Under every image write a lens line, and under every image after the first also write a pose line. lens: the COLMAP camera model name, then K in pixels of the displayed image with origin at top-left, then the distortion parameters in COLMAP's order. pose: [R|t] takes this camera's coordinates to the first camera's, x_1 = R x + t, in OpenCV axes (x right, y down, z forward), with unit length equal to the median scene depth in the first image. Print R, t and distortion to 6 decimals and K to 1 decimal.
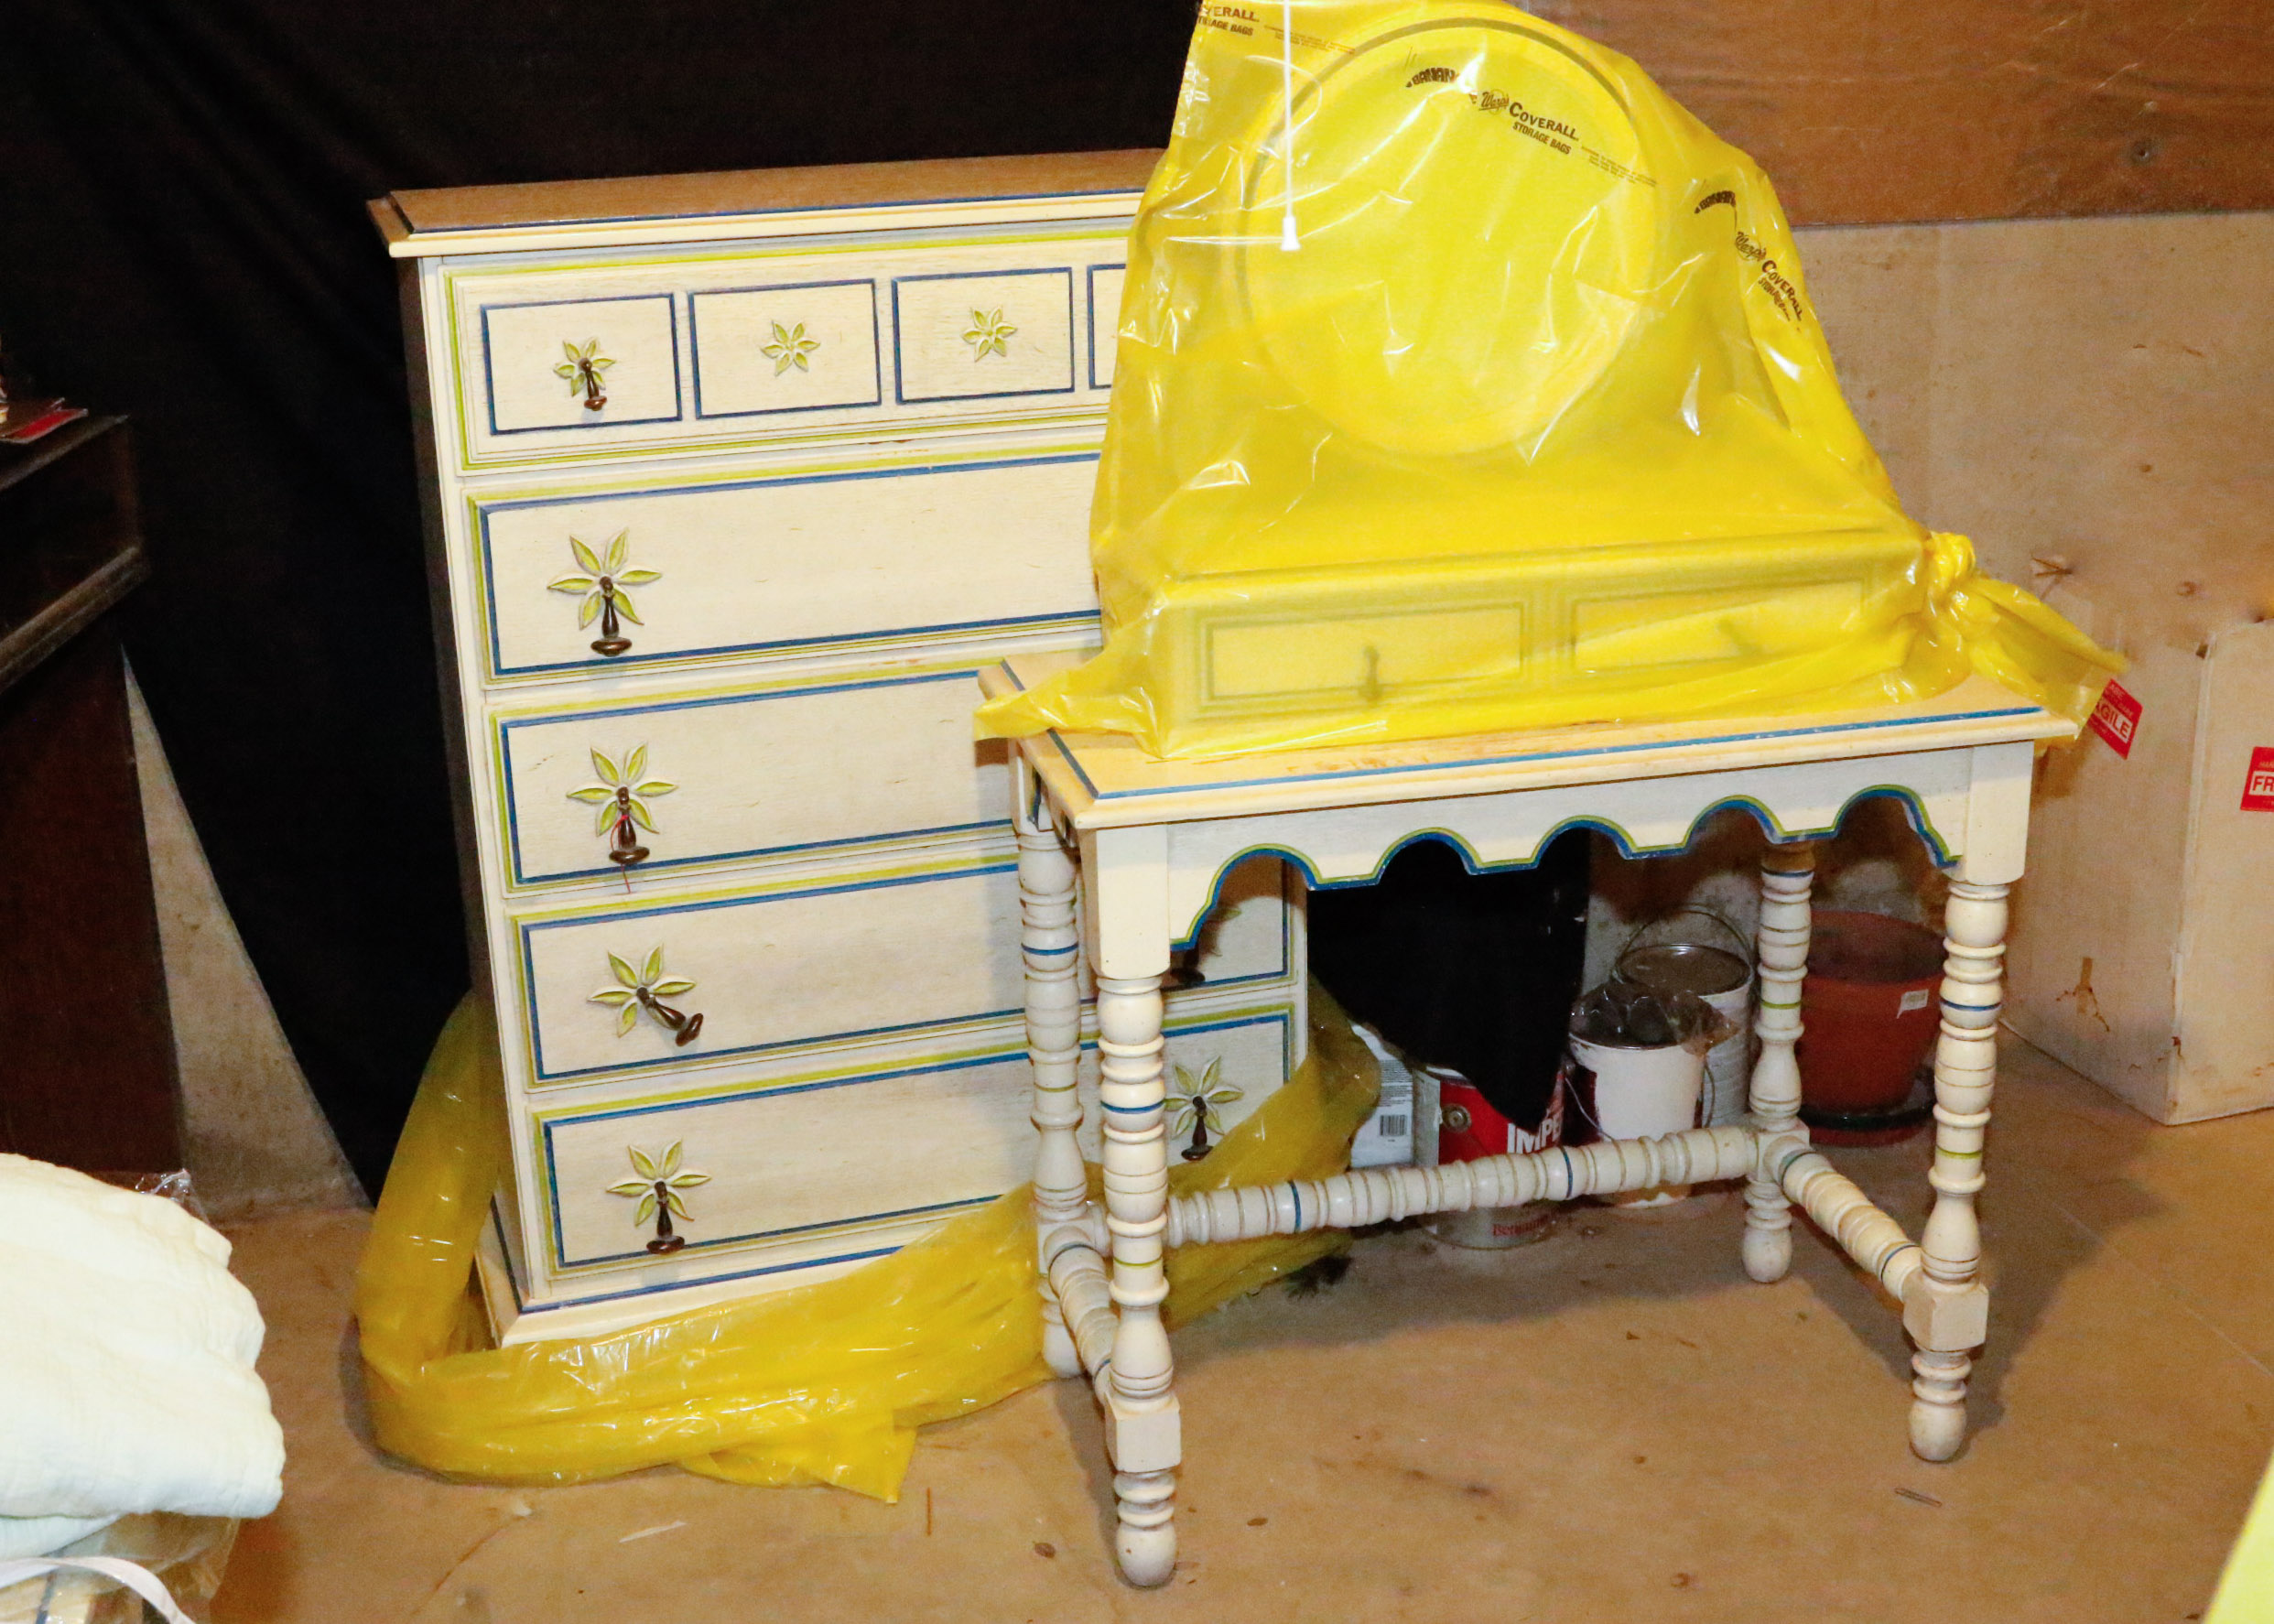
lens RADIAL K [[3026.3, 0, 1193.1], [0, 3026.3, 857.6], [0, 0, 1]] dist [-0.115141, 0.000000]
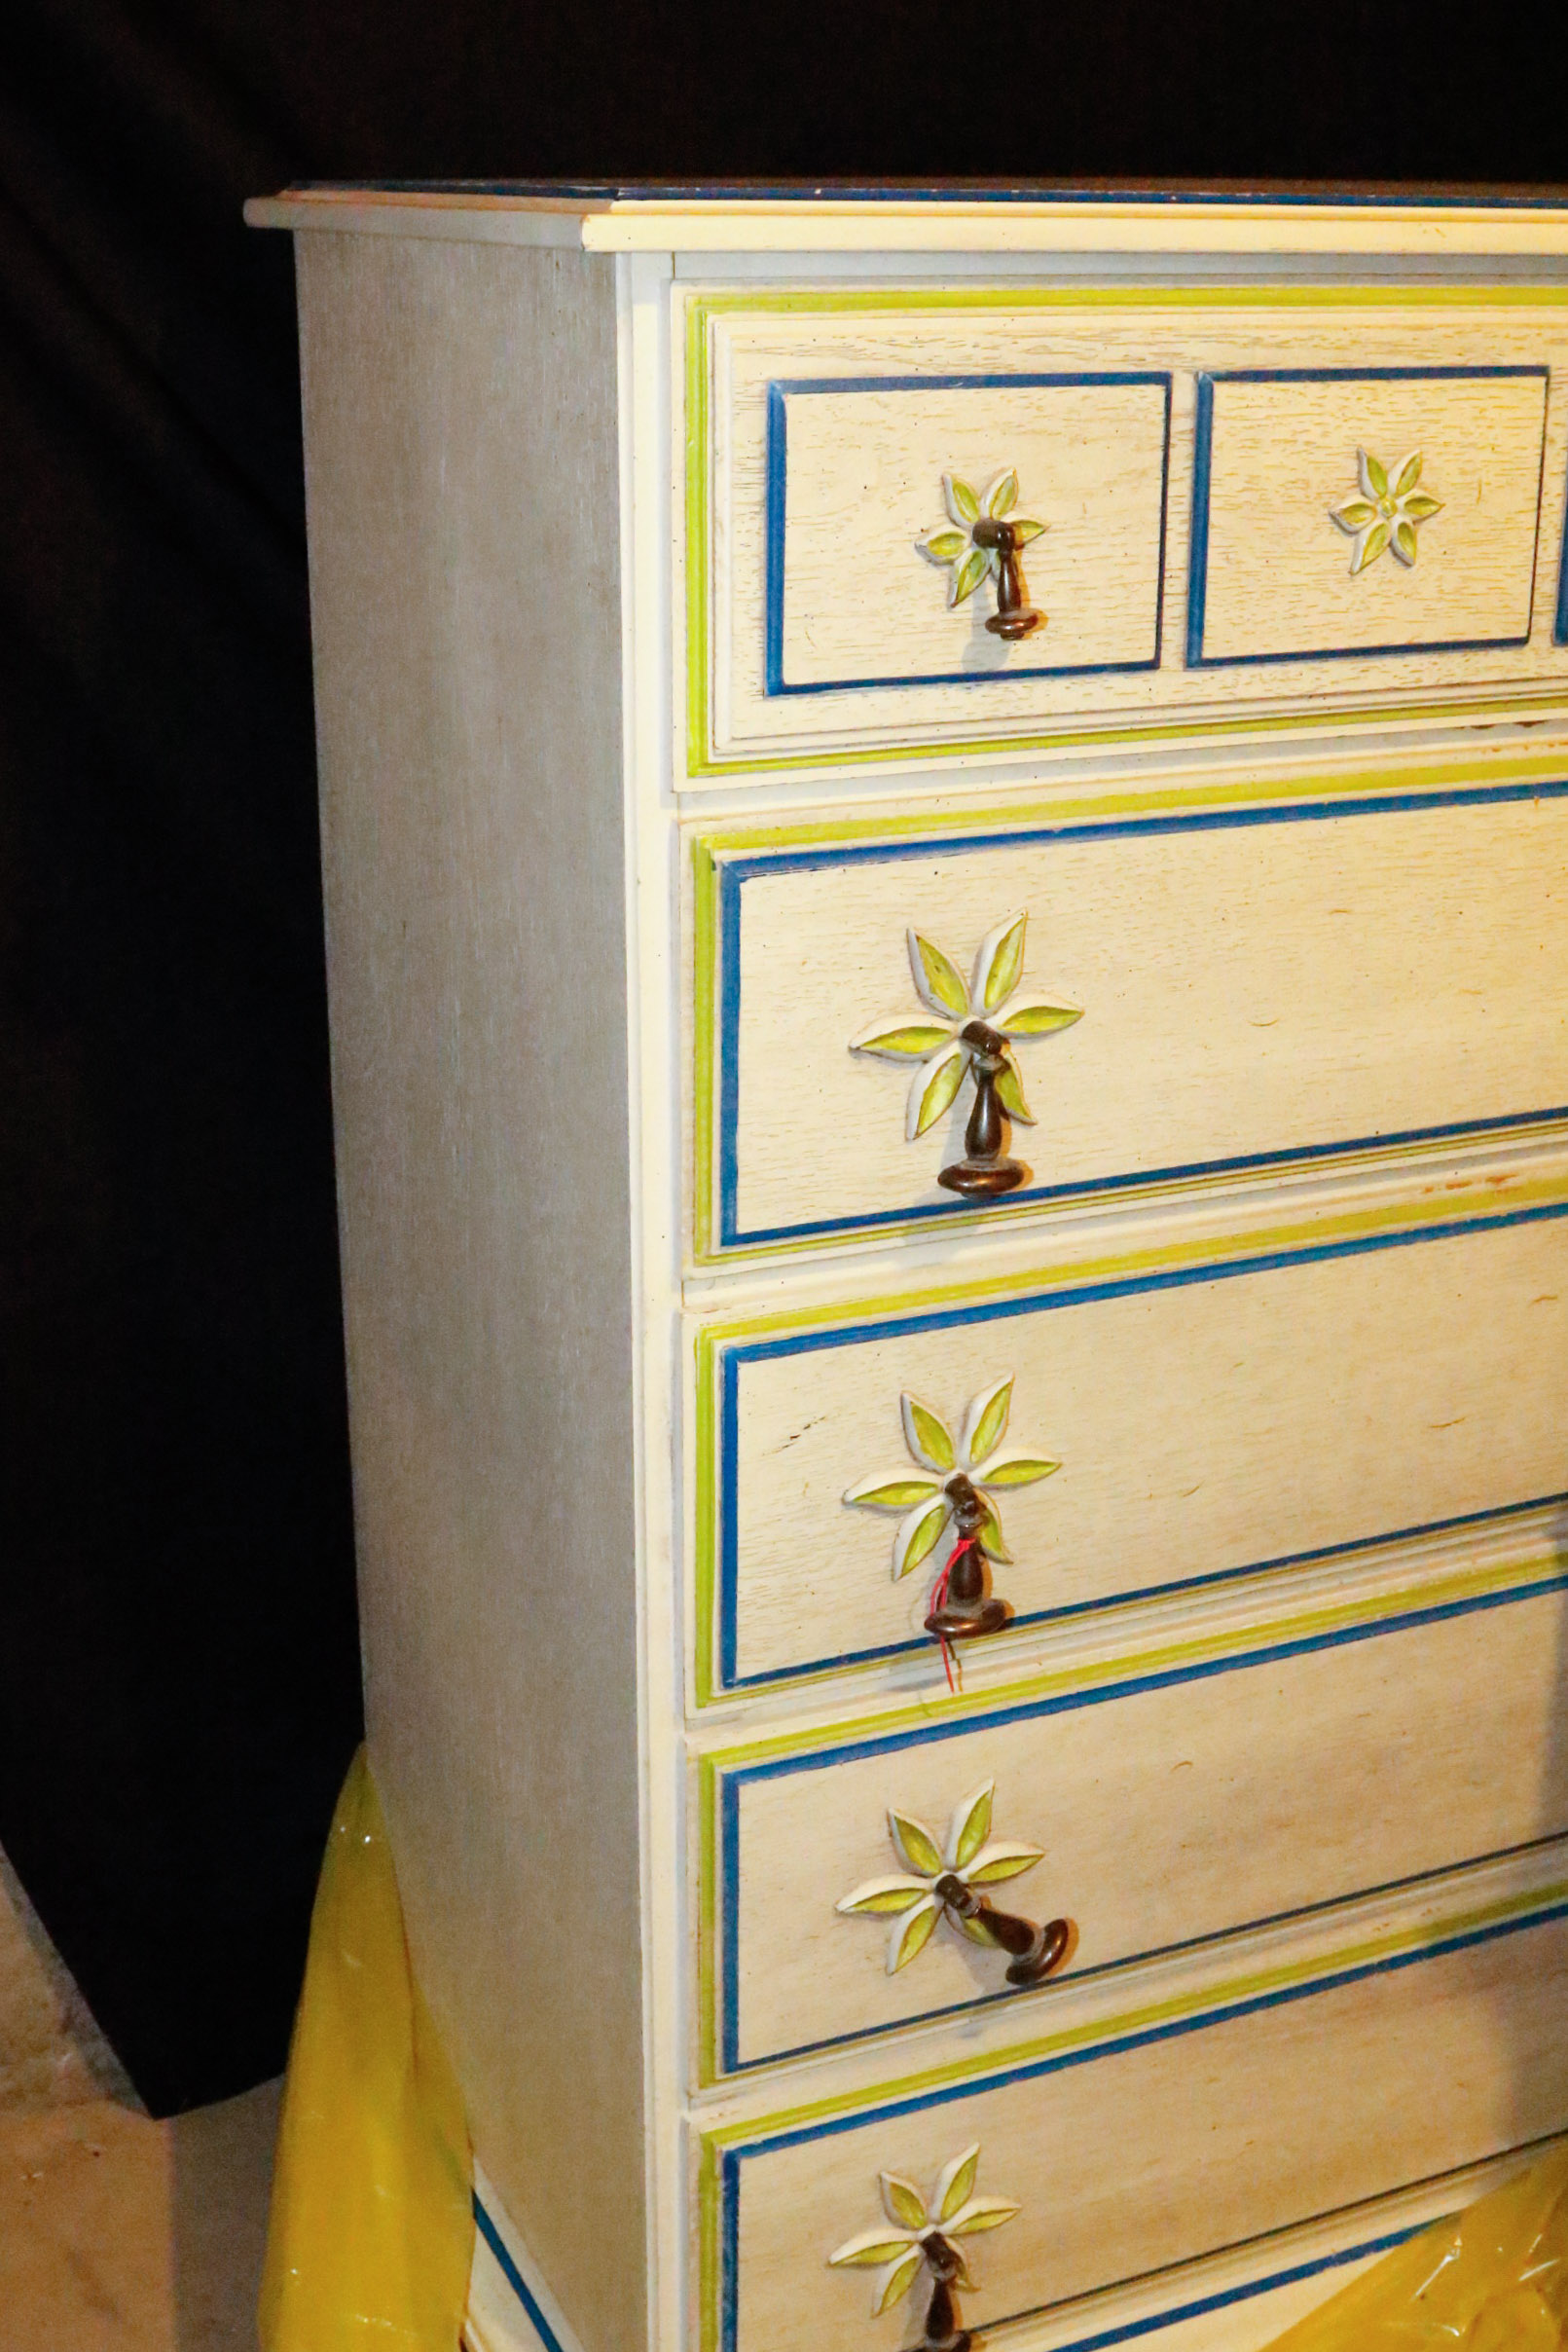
lens RADIAL K [[2940.0, 0, 743.5], [0, 2940.0, 1181.9], [0, 0, 1]] dist [-0.101406, 0.000000]
pose [[0.993649, -0.012095, 0.111869, -0.276842], [0.010020, 0.999768, 0.019087, -0.078385], [-0.112074, -0.017845, 0.993540, 0.574567]]
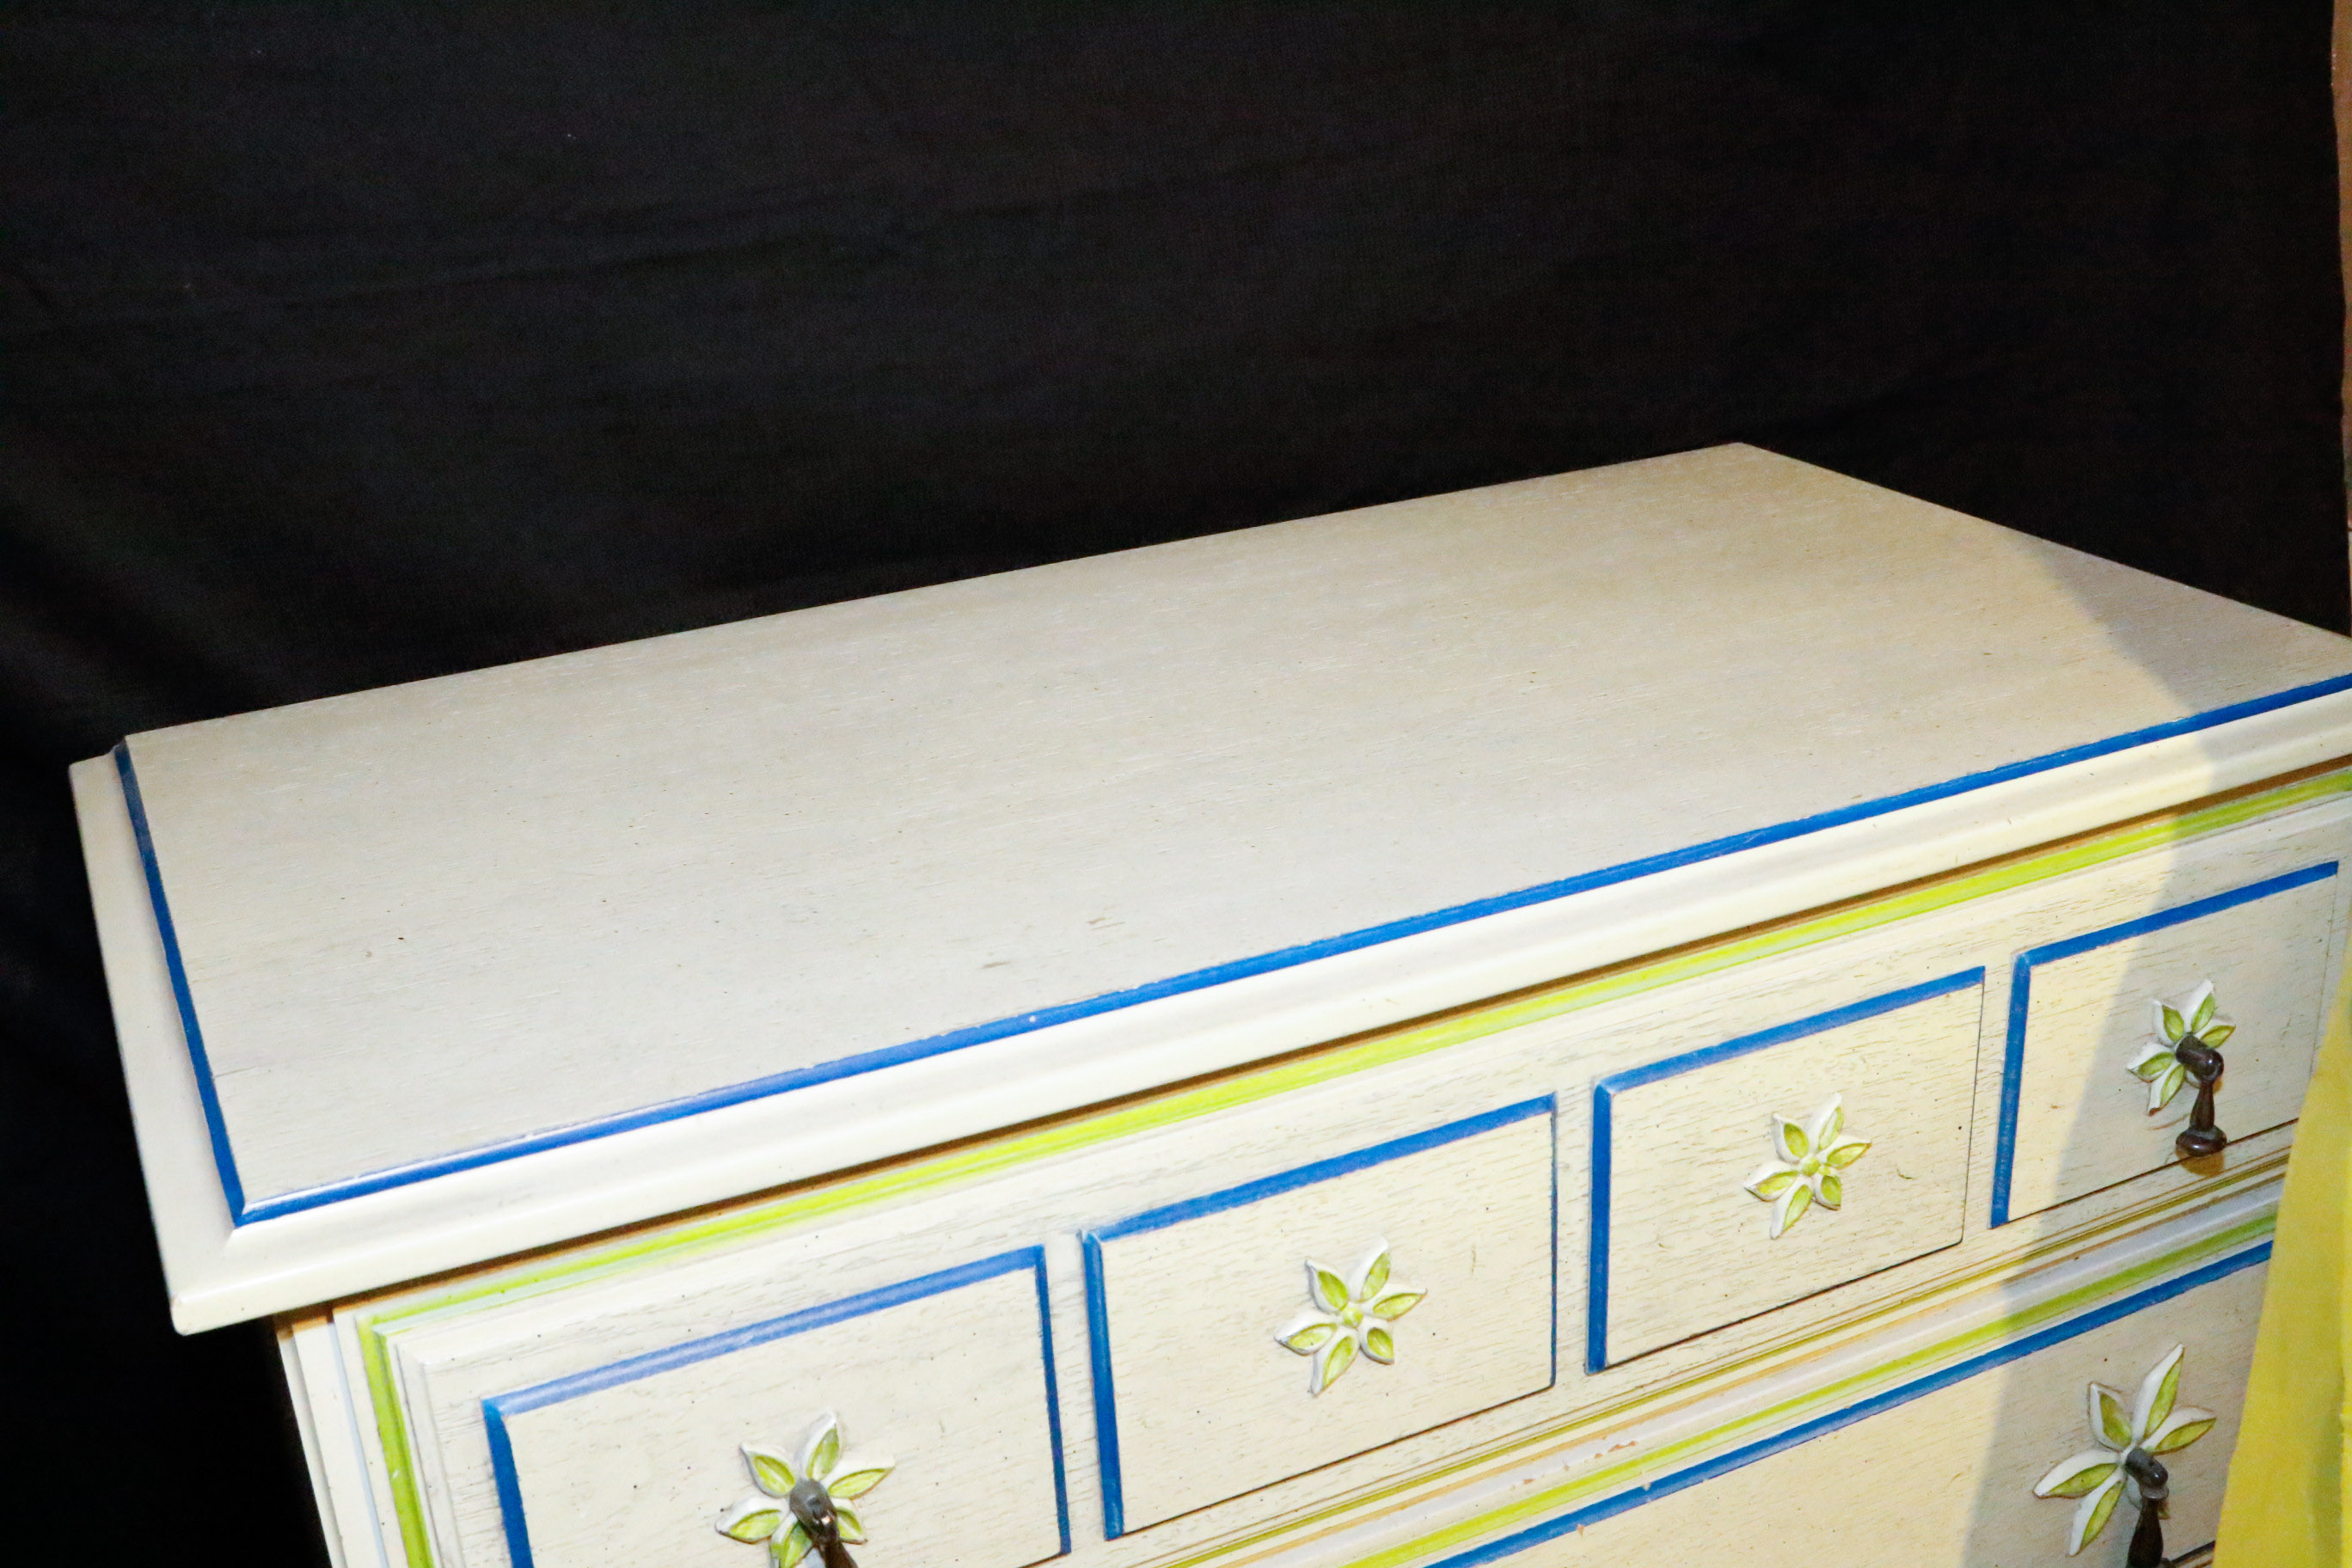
lens RADIAL K [[2544.5, 0, 1178.7], [0, 2544.5, 790.3], [0, 0, 1]] dist [-0.111969, 0.000000]
pose [[0.989932, -0.079292, 0.117246, -0.183344], [0.073375, 0.995844, 0.053961, -0.248161], [-0.121037, -0.044815, 0.991636, 0.701638]]
